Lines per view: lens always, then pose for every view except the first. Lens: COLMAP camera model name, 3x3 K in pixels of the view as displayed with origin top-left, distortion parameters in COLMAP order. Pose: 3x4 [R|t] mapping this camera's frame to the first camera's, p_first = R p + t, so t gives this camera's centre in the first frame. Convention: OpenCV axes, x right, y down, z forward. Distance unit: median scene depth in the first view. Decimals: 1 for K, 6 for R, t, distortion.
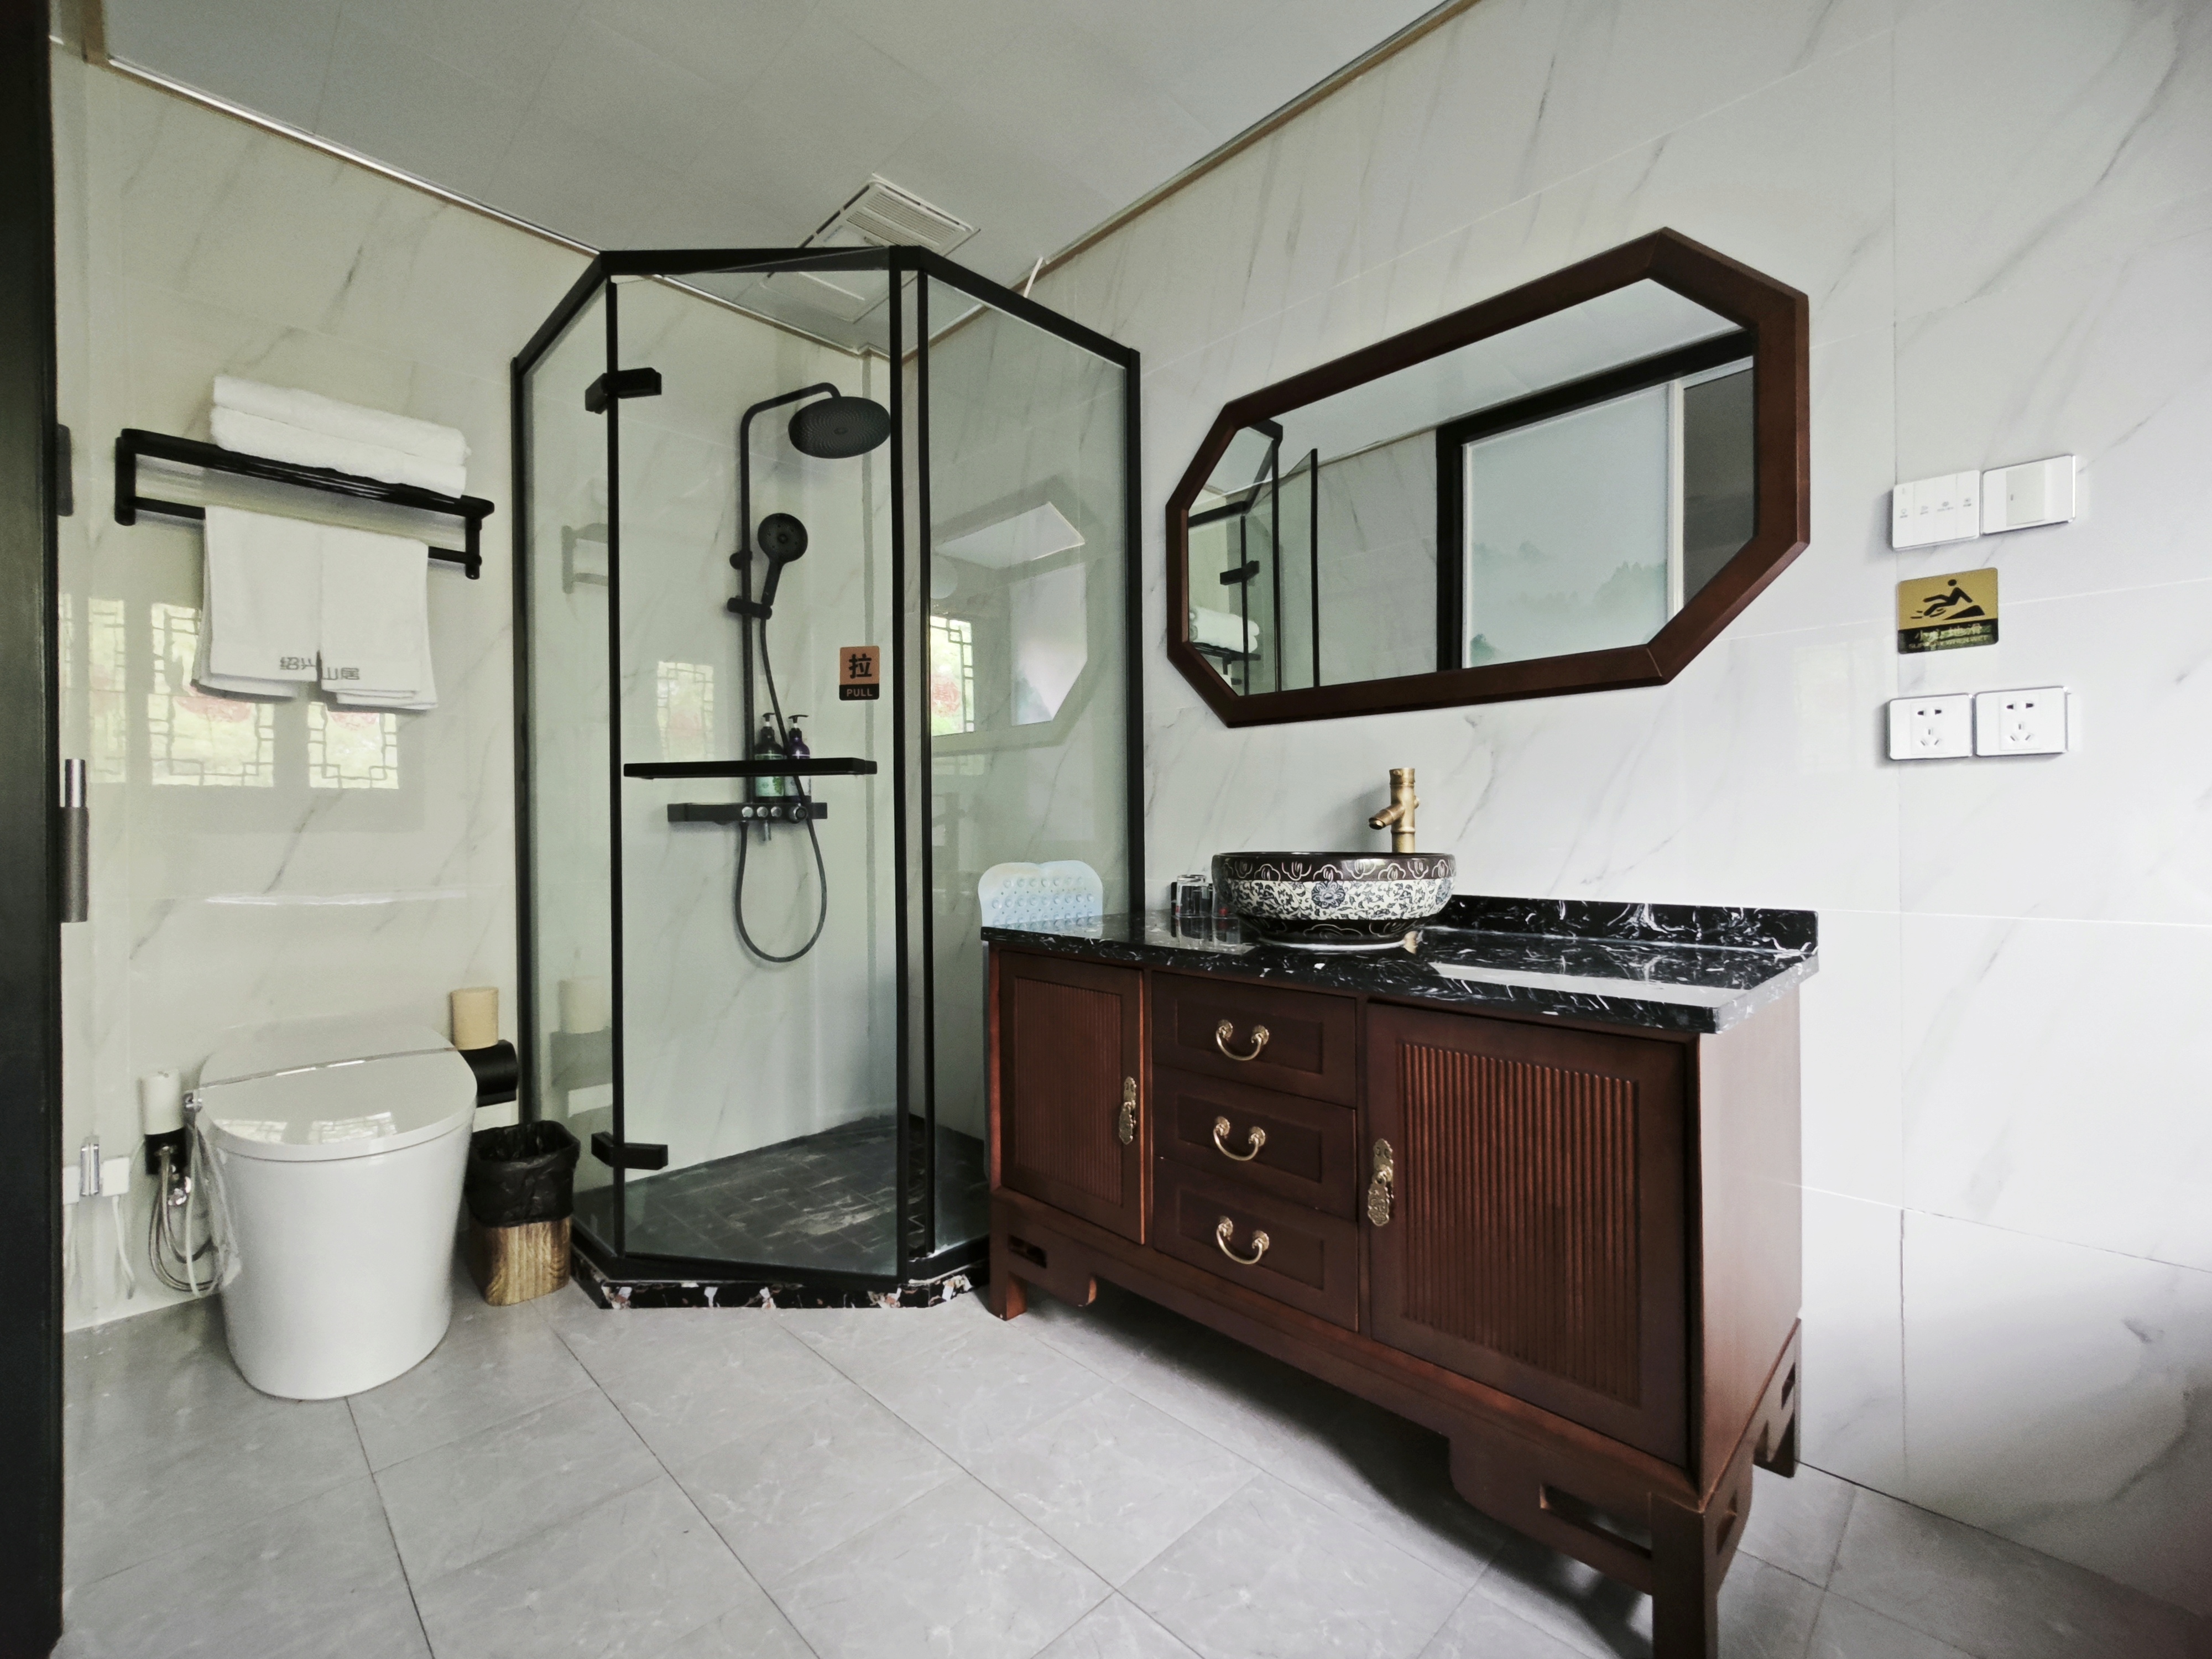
lens RADIAL K [[956.0, 0, 1099.4], [0, 956.0, 828.0], [0, 0, 1]] dist [0.001129, 0.000409]
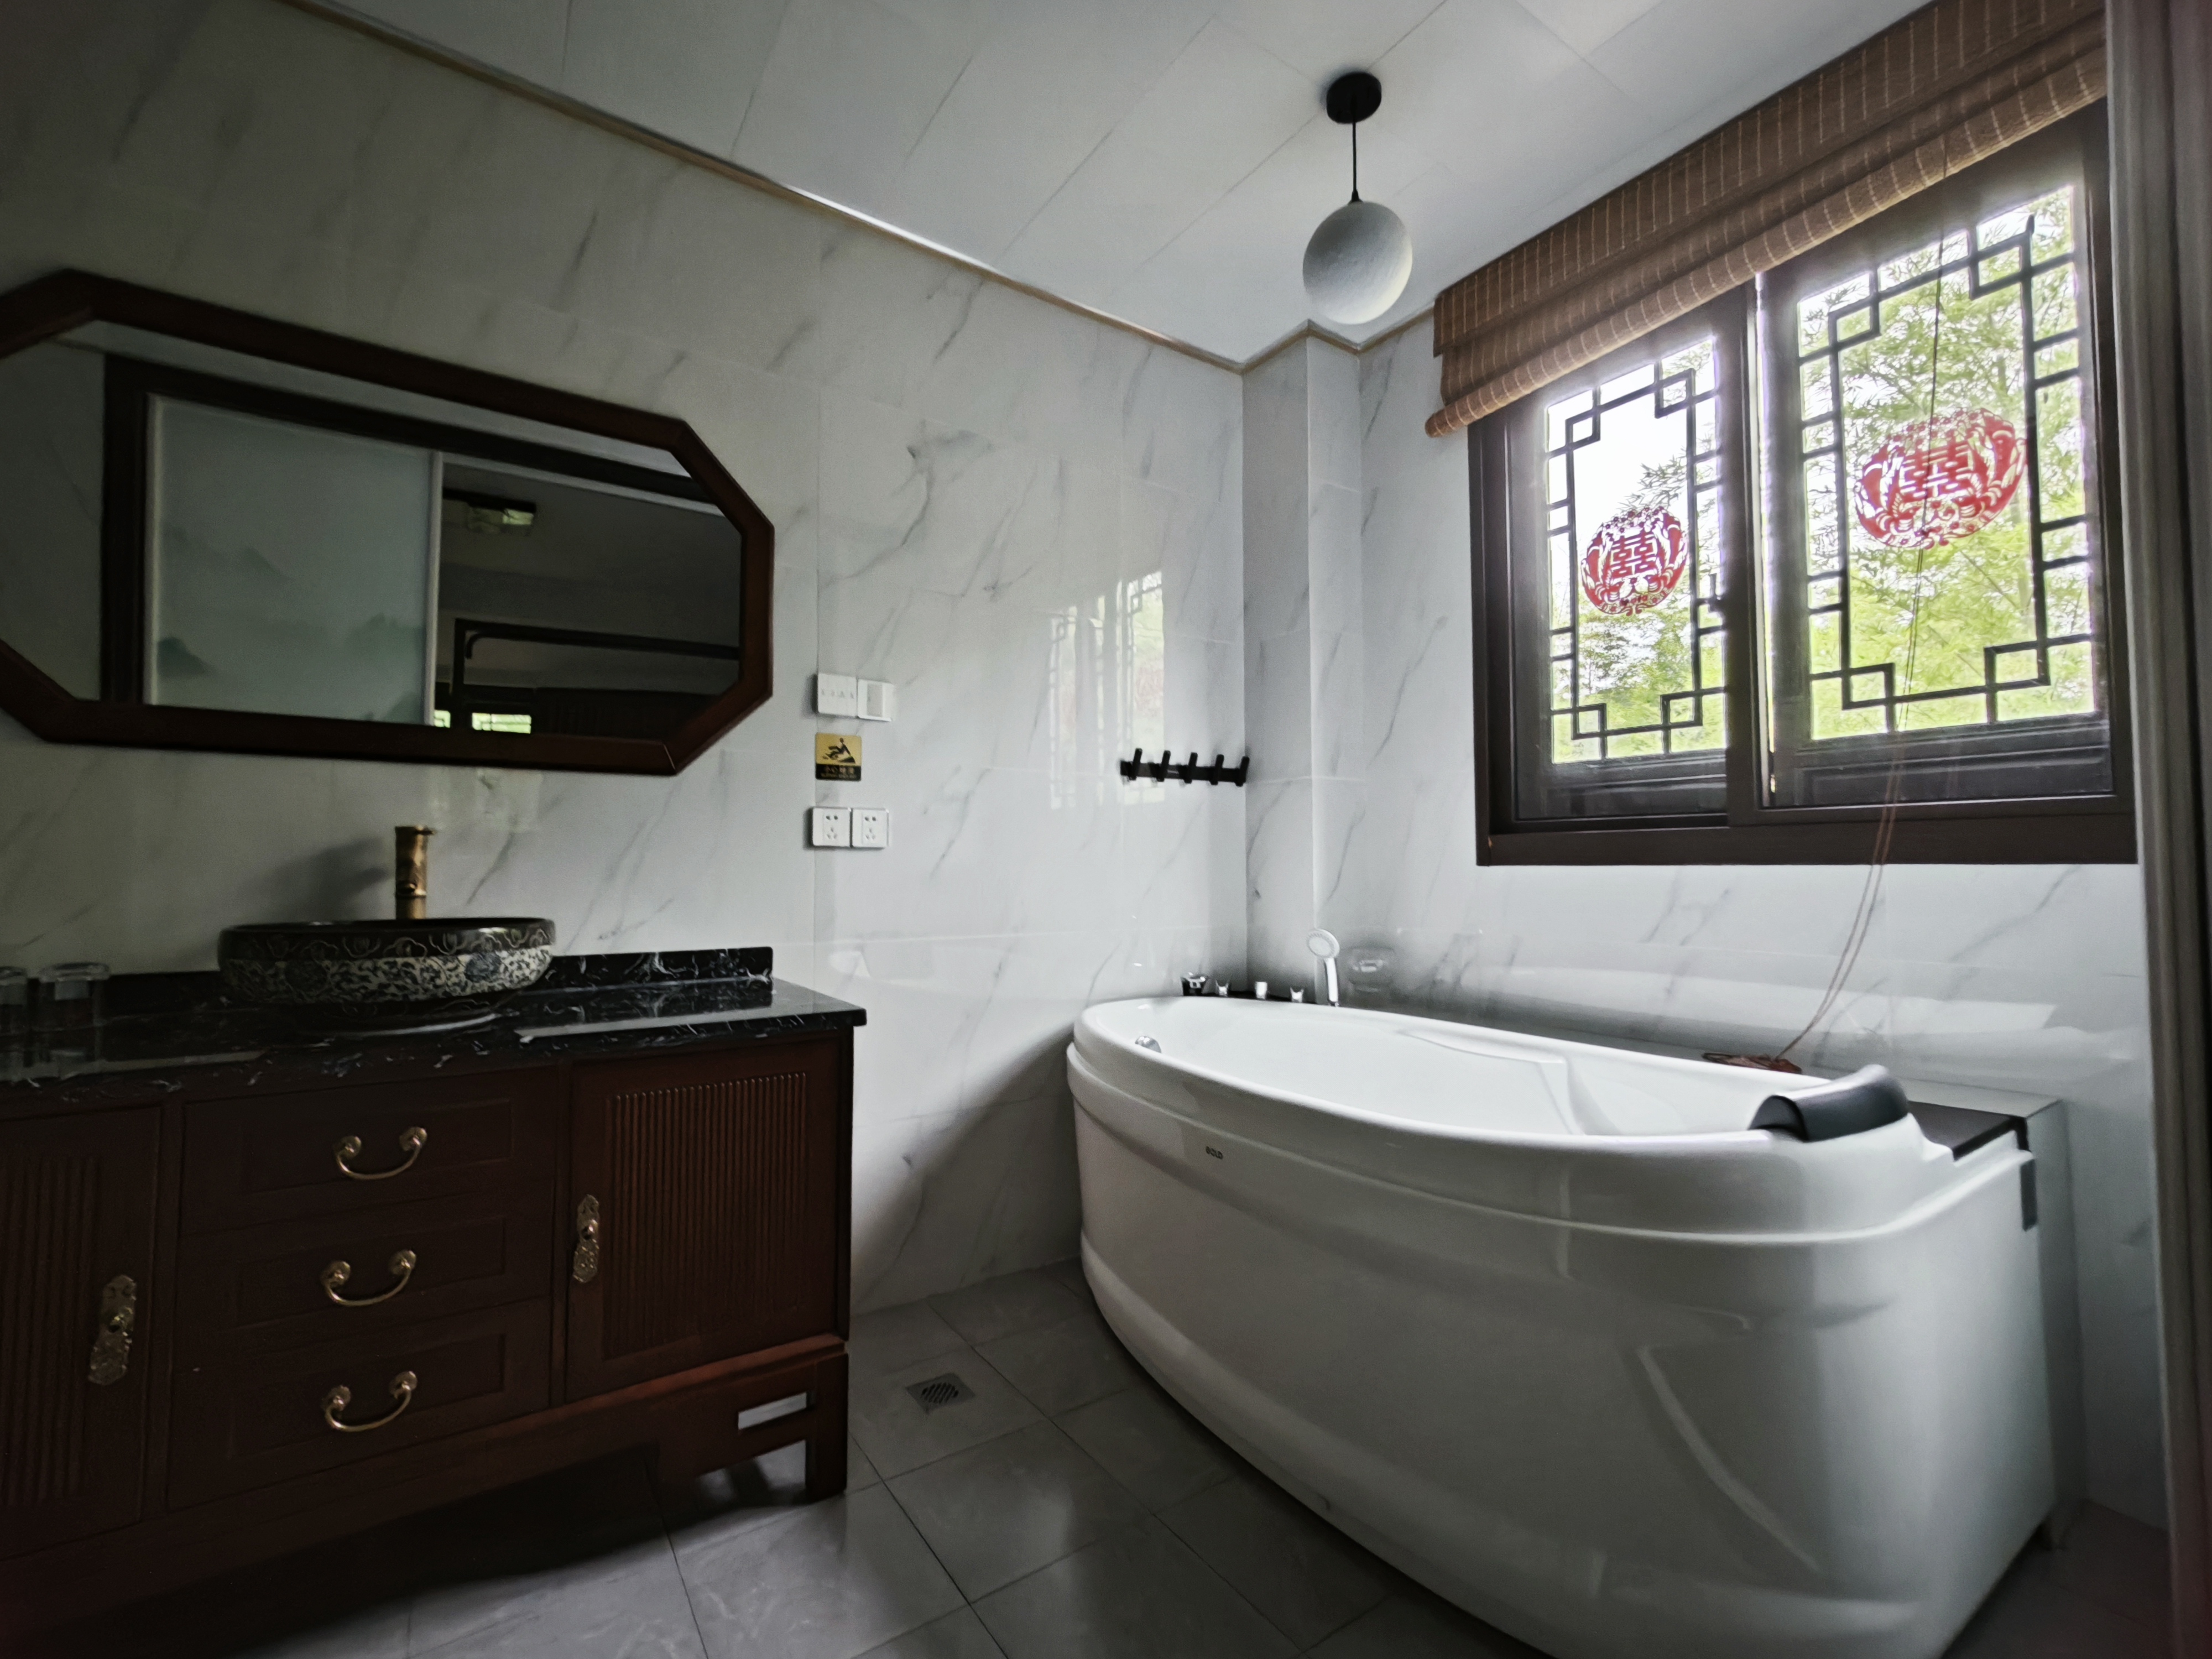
lens RADIAL K [[956.0, 0, 1099.4], [0, 956.0, 828.0], [0, 0, 1]] dist [0.001129, 0.000409]
pose [[0.181017, 0.051904, 0.982109, -0.564799], [-0.002426, 0.998627, -0.052330, -0.017745], [-0.983477, 0.007090, 0.180894, 0.231788]]
